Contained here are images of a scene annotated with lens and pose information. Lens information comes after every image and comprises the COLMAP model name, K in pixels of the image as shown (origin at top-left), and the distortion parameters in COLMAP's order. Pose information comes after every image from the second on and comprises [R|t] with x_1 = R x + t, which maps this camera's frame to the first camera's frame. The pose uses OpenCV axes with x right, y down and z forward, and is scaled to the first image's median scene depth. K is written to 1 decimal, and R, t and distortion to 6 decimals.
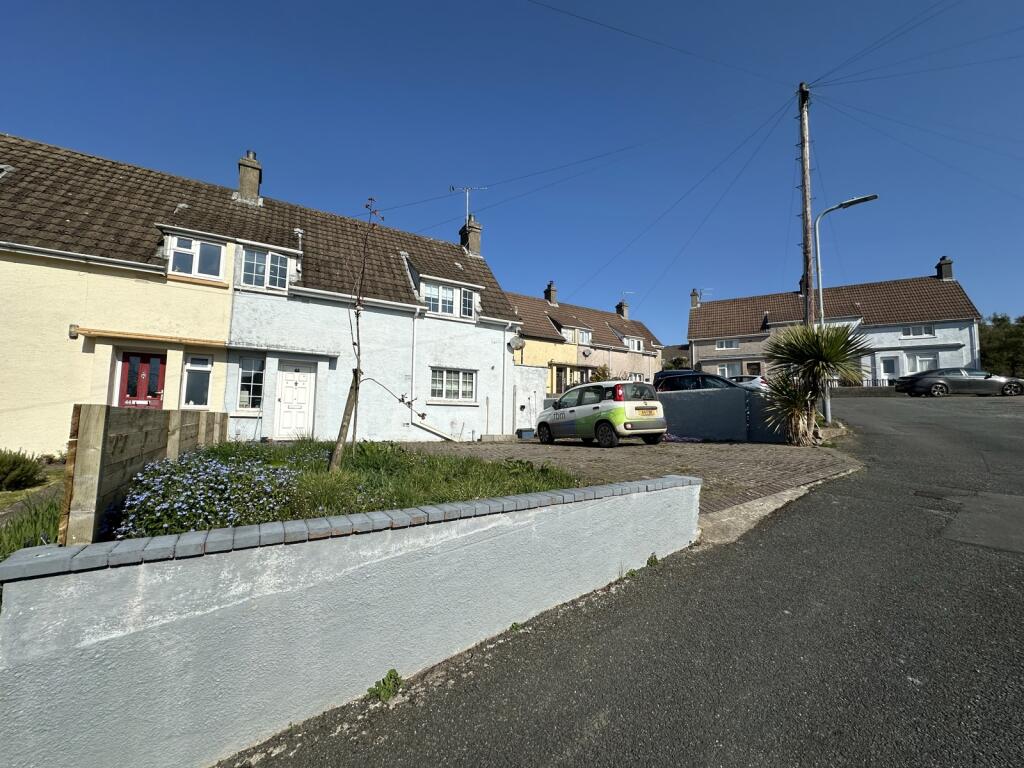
lens RADIAL K [[409.8, 0, 512.7], [0, 409.8, 381.2], [0, 0, 1]] dist [0.000525, 0.000029]
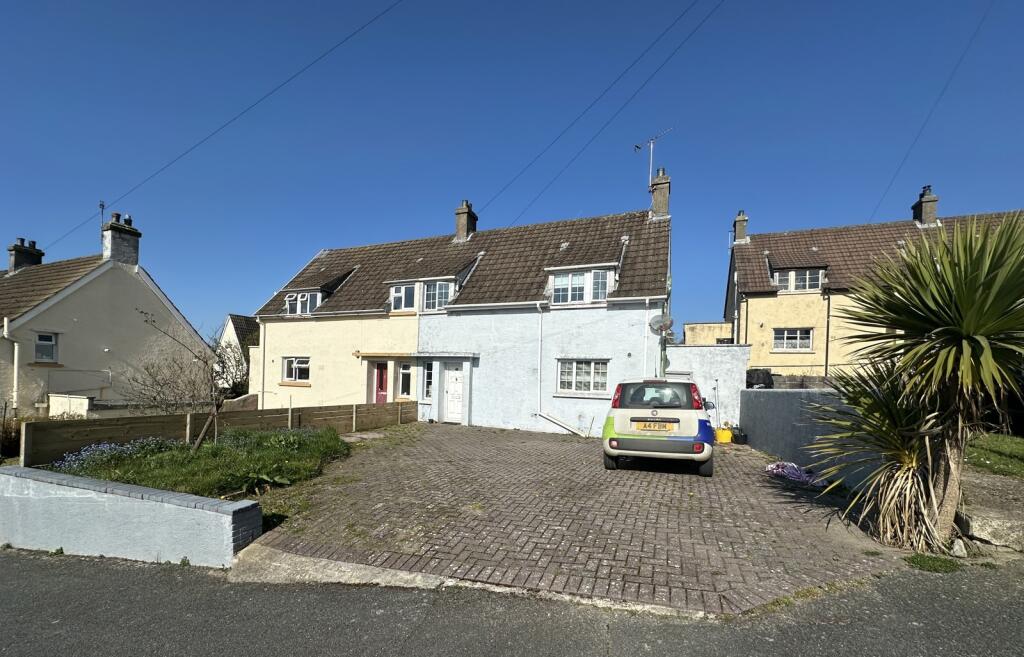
lens RADIAL K [[416.1, 0, 522.4], [0, 416.1, 379.8], [0, 0, 1]] dist [-0.002403, -0.000485]
pose [[0.602278, -0.000174, -0.798286, 0.594864], [0.051830, 0.997899, 0.038886, -0.030420], [0.796602, -0.064795, 0.601022, 0.337670]]
